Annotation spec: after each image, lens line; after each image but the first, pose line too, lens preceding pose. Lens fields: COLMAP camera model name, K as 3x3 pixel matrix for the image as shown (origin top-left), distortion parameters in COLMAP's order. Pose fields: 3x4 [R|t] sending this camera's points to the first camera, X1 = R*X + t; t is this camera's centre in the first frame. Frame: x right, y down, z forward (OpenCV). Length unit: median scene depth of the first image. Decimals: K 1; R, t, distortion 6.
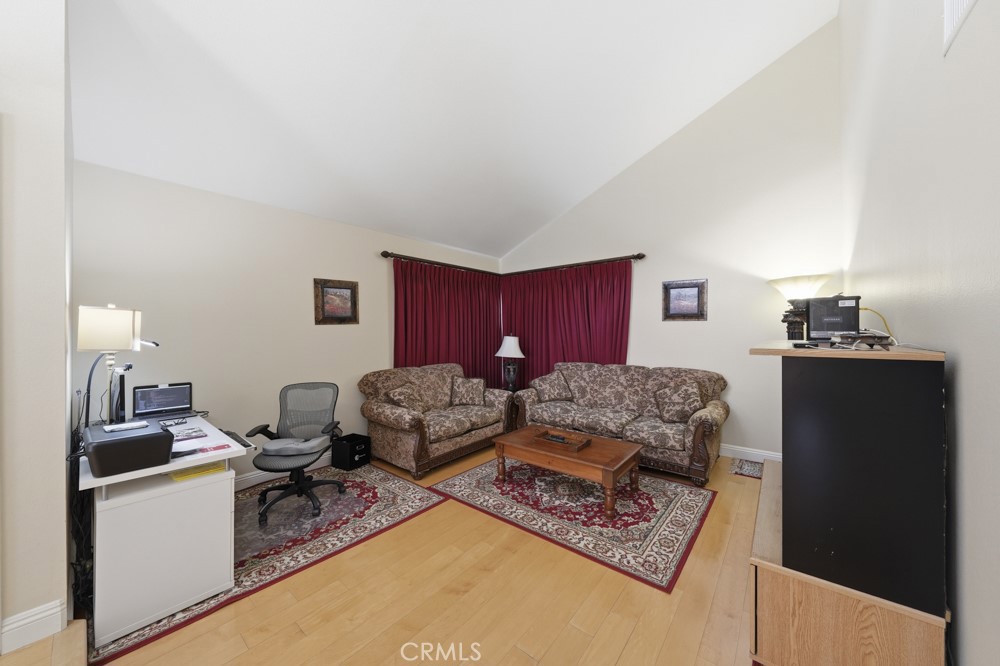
lens RADIAL K [[349.4, 0, 502.8], [0, 349.4, 330.8], [0, 0, 1]] dist [-0.004979, 0.000299]
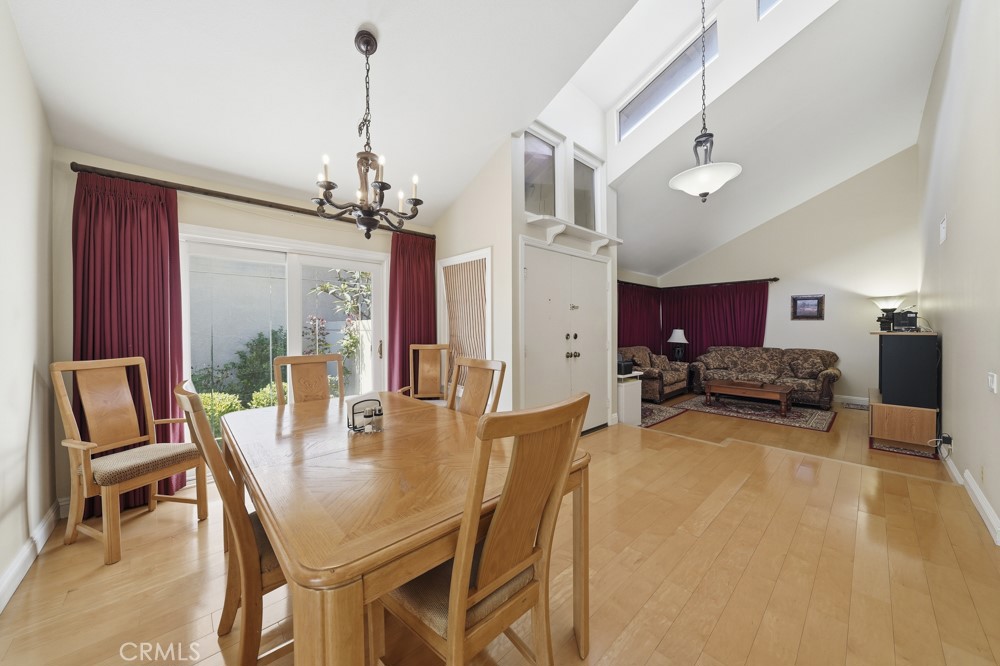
lens RADIAL K [[349.4, 0, 500.6], [0, 349.4, 328.2], [0, 0, 1]] dist [-0.004979, 0.000299]
pose [[0.991518, 0.003520, -0.129923, -0.694926], [-0.002501, 0.999965, 0.008004, -0.000455], [0.129947, -0.007611, 0.991492, -0.802648]]
